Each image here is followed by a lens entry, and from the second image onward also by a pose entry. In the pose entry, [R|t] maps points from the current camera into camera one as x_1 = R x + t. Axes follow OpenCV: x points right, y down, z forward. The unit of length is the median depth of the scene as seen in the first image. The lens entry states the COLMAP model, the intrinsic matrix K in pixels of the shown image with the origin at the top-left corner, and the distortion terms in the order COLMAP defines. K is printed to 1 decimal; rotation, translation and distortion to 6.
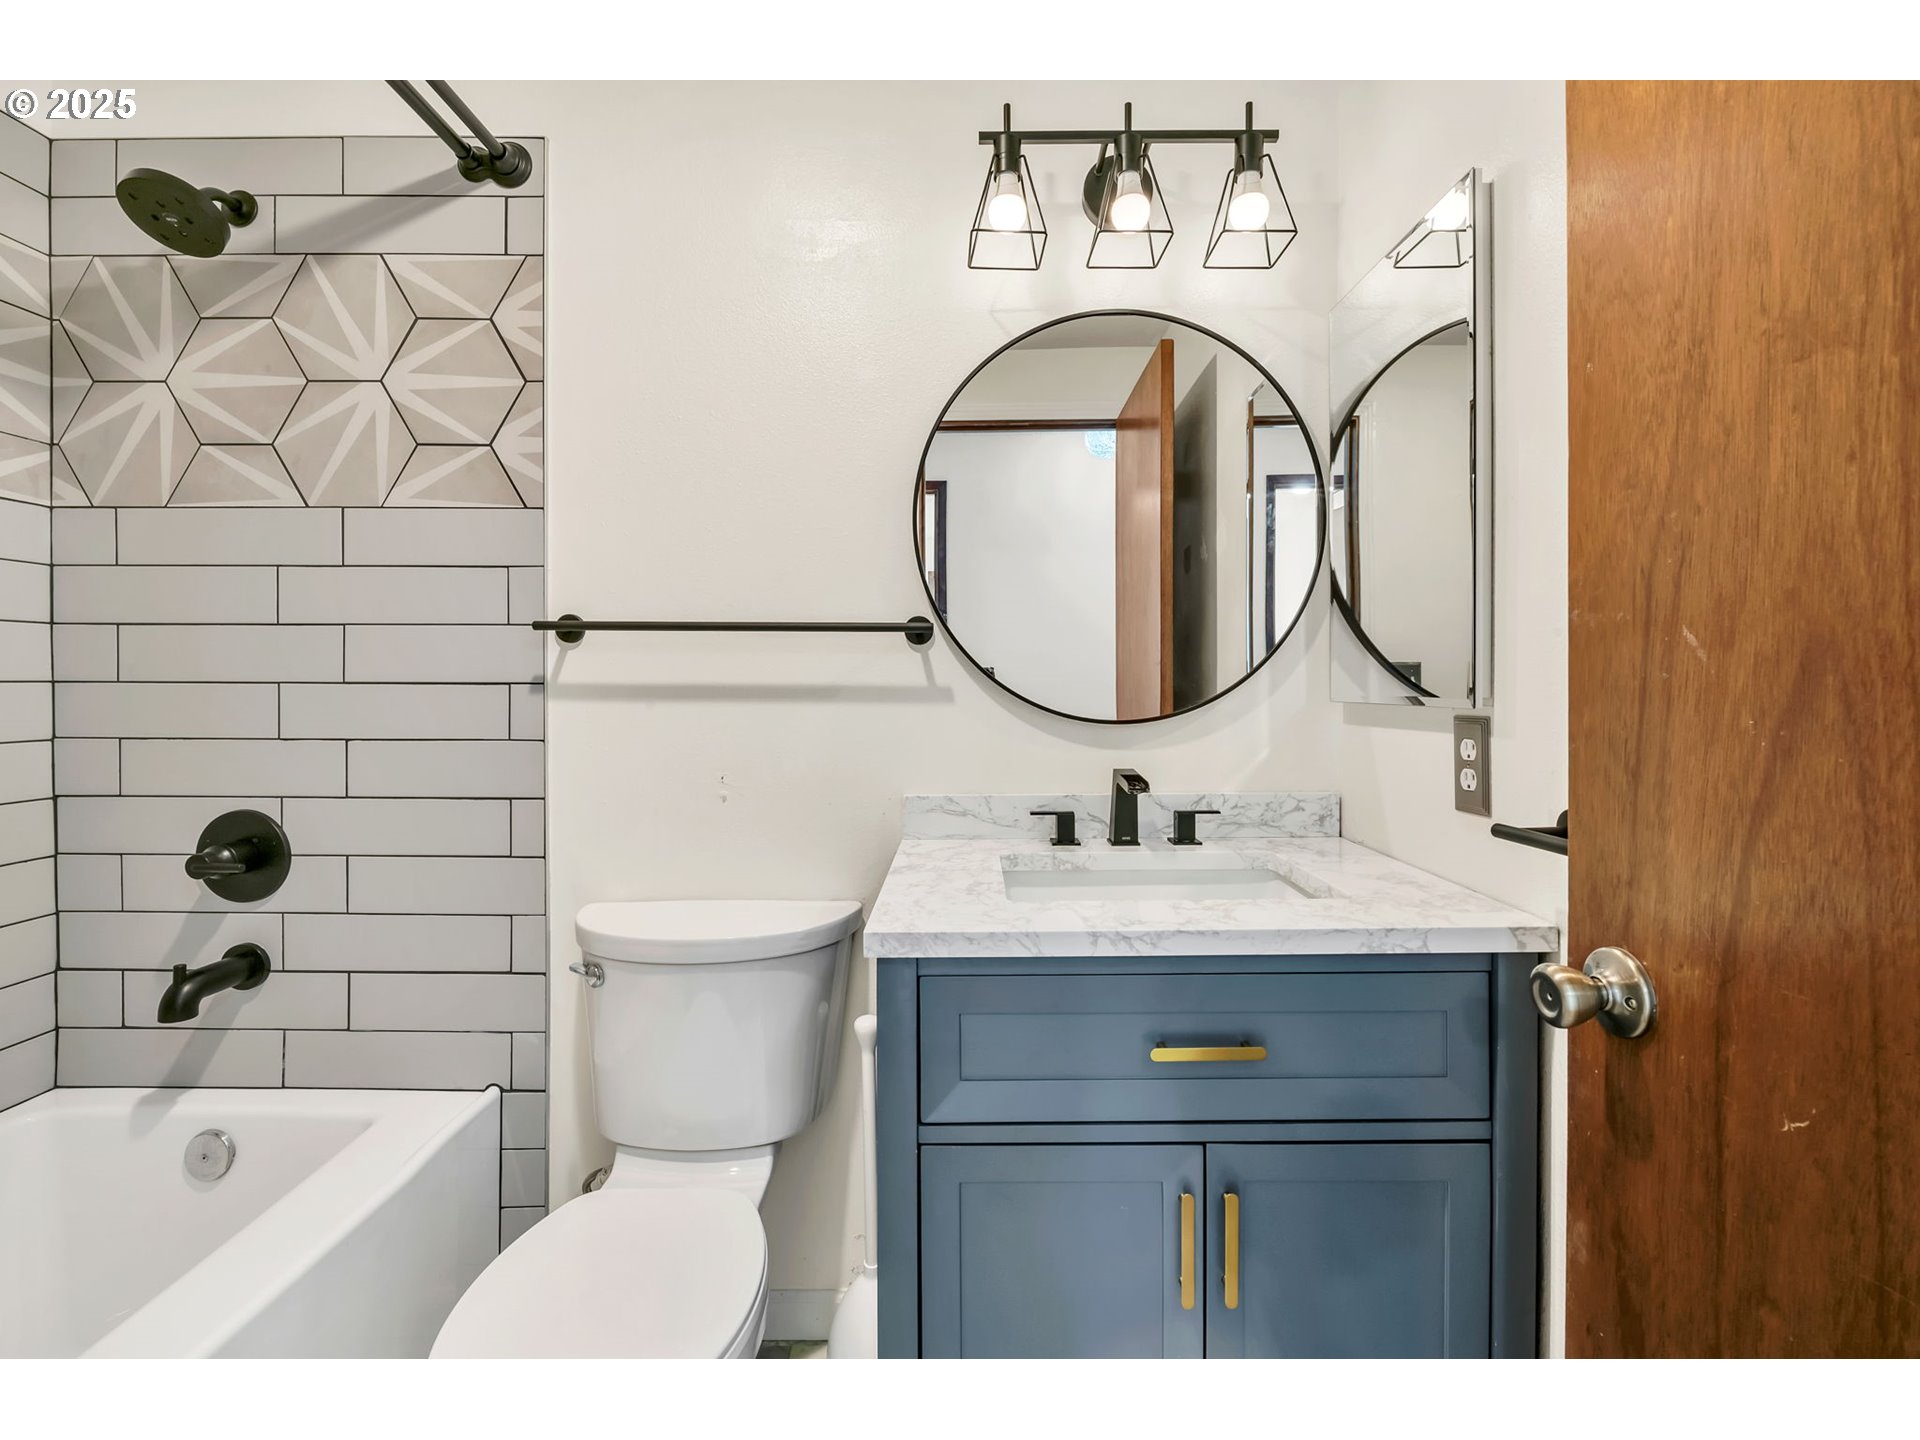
lens RADIAL K [[850.2, 0, 962.3], [0, 850.2, 705.0], [0, 0, 1]] dist [-0.016954, -0.002026]
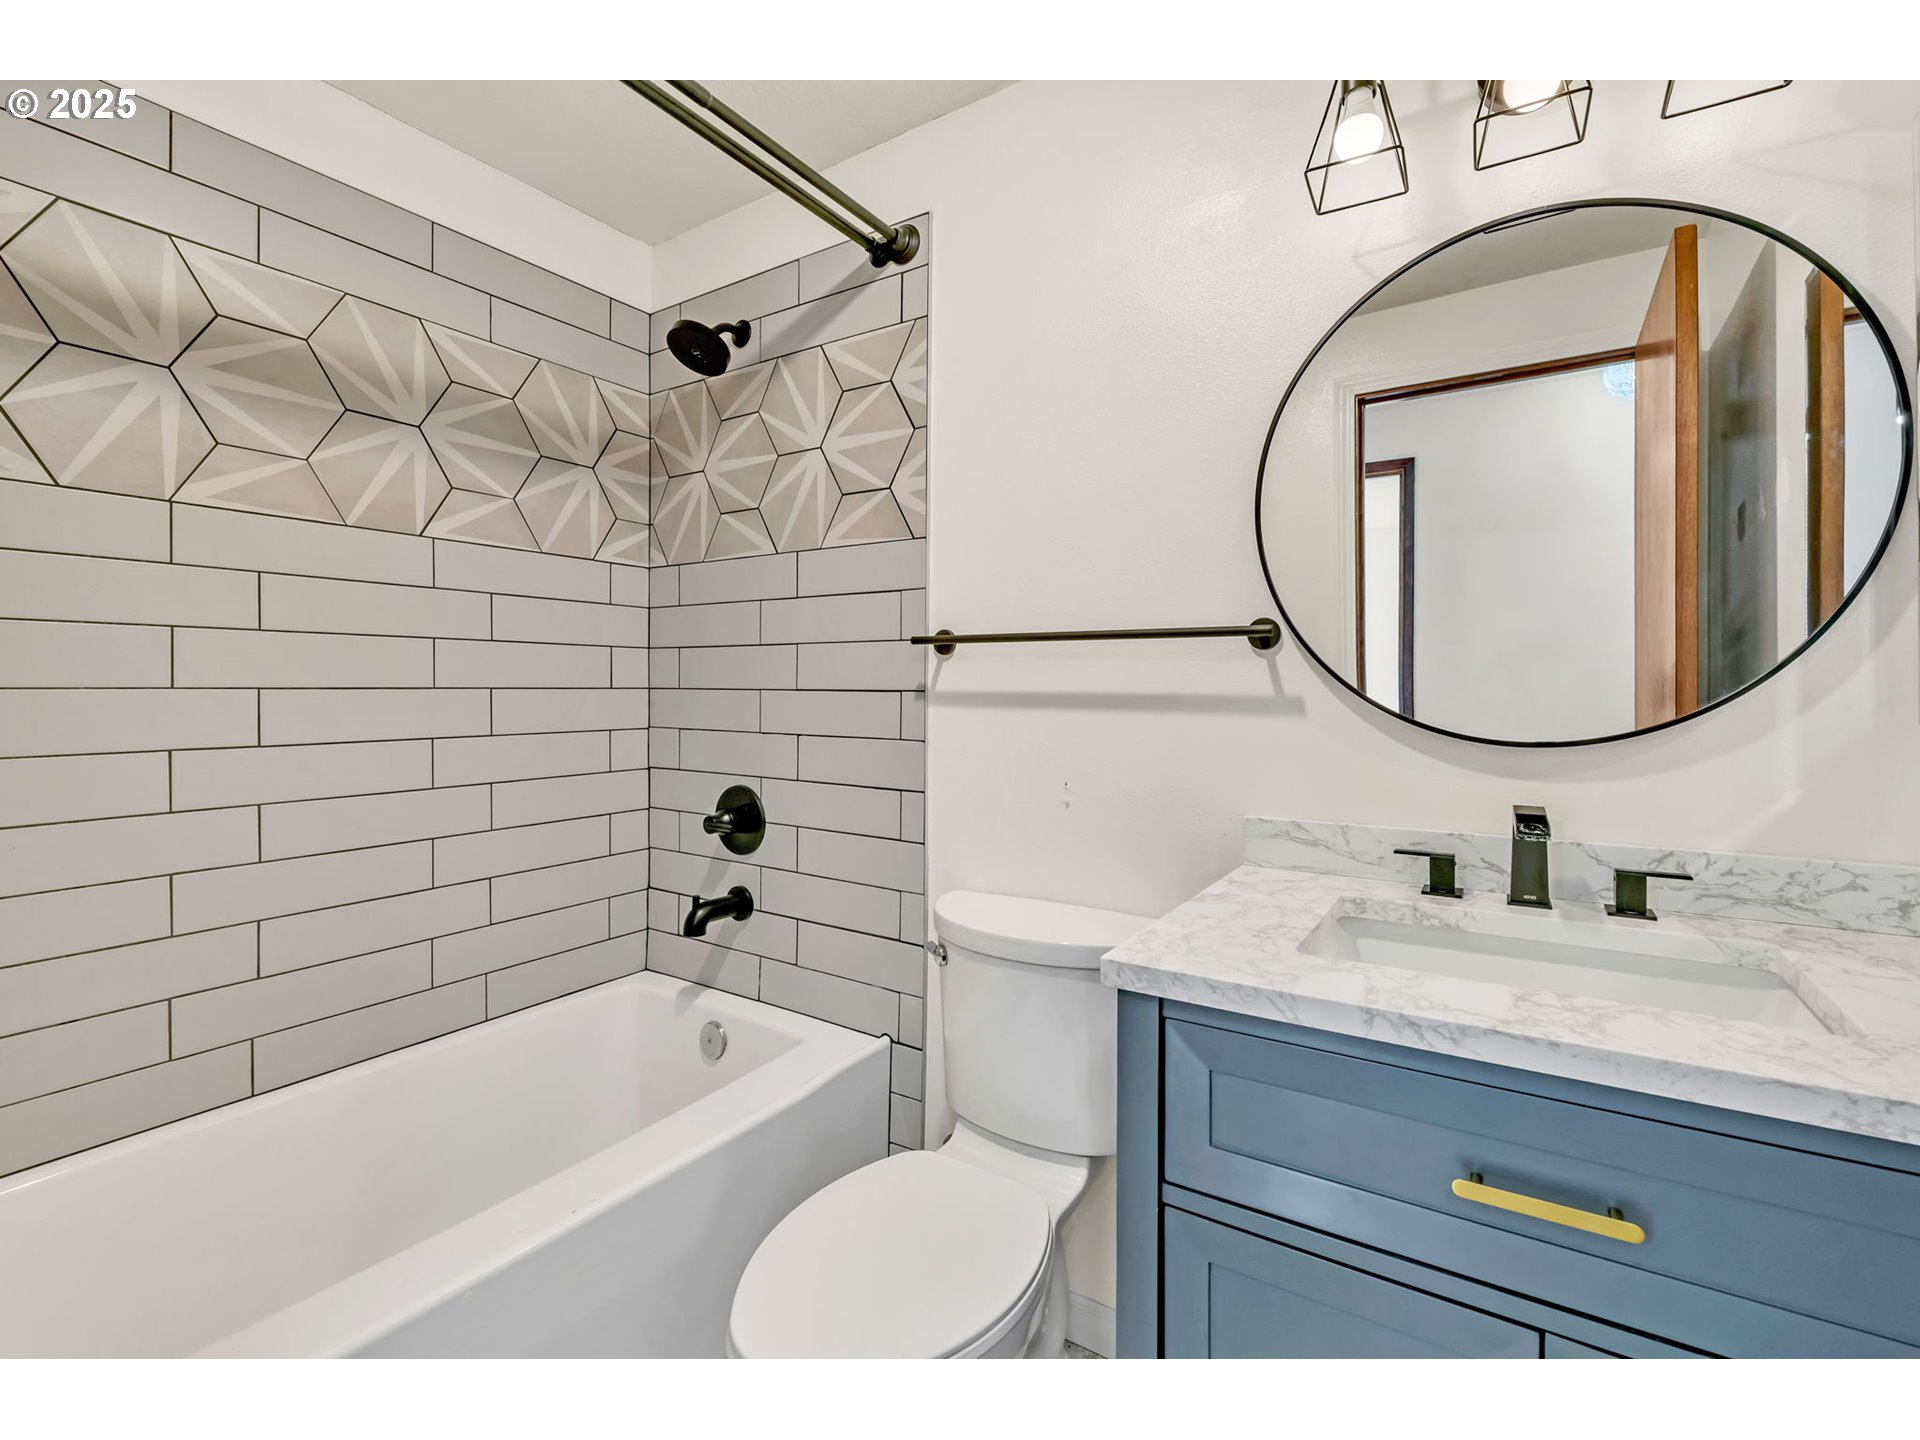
lens RADIAL K [[842.2, 0, 959.4], [0, 842.2, 702.1], [0, 0, 1]] dist [-0.017980, -0.001631]
pose [[0.830804, 0.011173, -0.556453, 0.175349], [-0.017073, 0.999840, -0.005414, -0.005451], [0.556303, 0.013998, 0.830862, 0.086227]]
